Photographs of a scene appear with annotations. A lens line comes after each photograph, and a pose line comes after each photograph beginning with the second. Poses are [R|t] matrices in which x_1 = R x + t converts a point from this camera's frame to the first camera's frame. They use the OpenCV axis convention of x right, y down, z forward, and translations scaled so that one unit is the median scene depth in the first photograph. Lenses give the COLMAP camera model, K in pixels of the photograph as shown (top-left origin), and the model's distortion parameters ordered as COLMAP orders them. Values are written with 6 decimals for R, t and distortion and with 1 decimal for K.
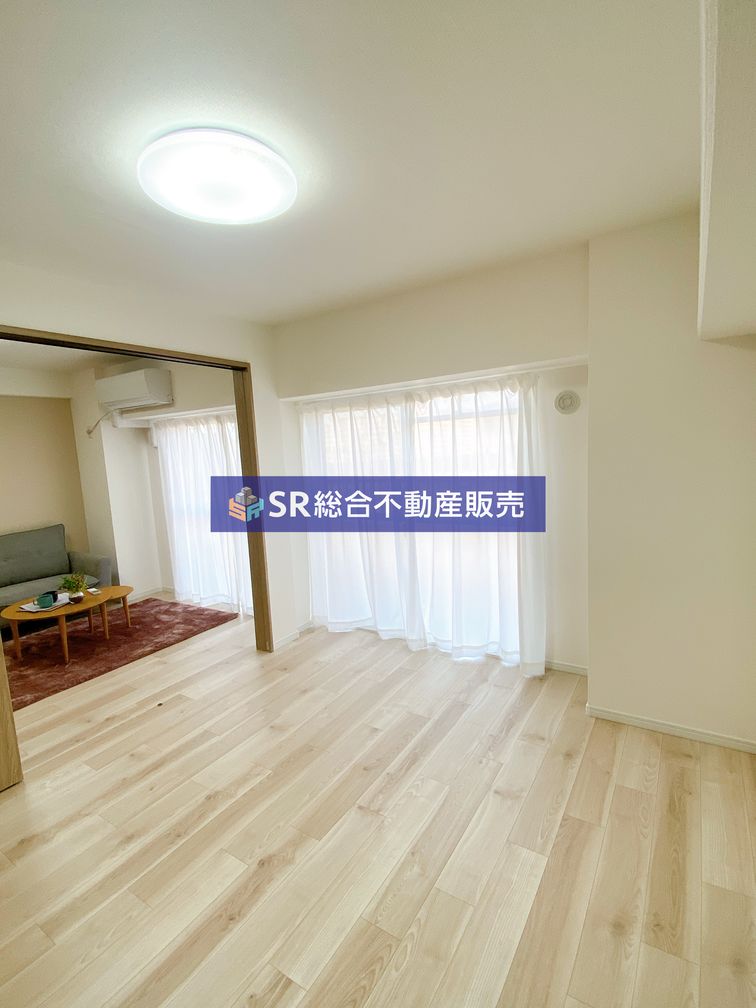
lens RADIAL K [[480.1, 0, 378.0], [0, 480.1, 504.0], [0, 0, 1]] dist [0.000333, -0.000302]
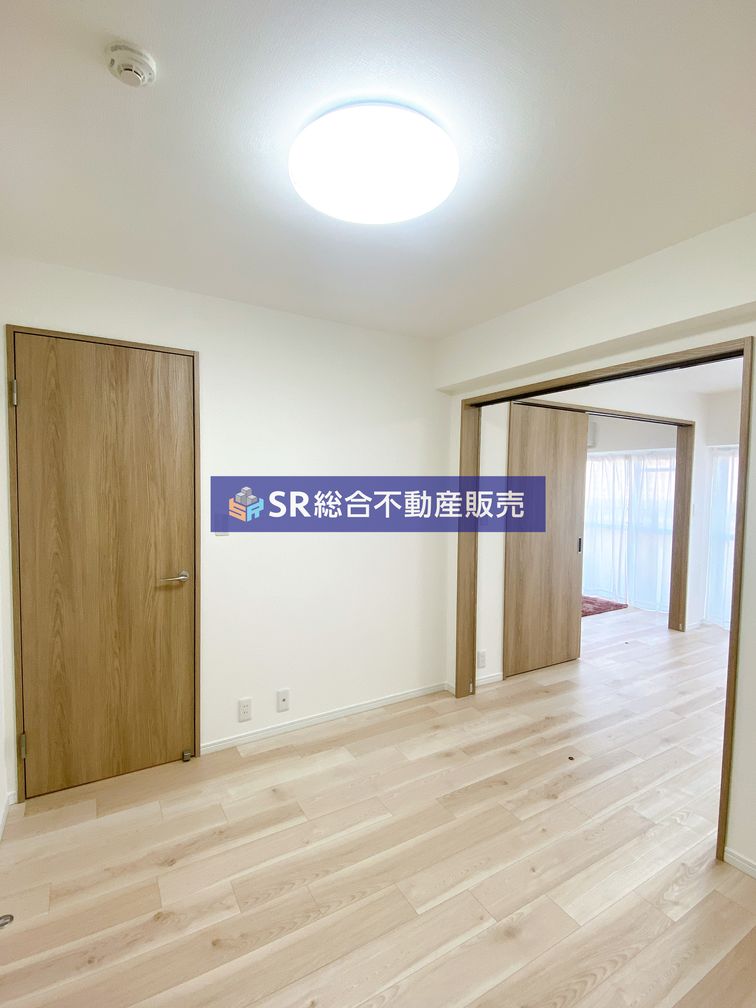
lens RADIAL K [[480.1, 0, 378.0], [0, 480.1, 504.0], [0, 0, 1]] dist [0.000333, -0.000302]
pose [[0.891007, 0.086921, -0.445592, -0.418074], [-0.114126, 0.992866, -0.034530, 0.096566], [0.439411, 0.081620, 0.894570, -0.616999]]
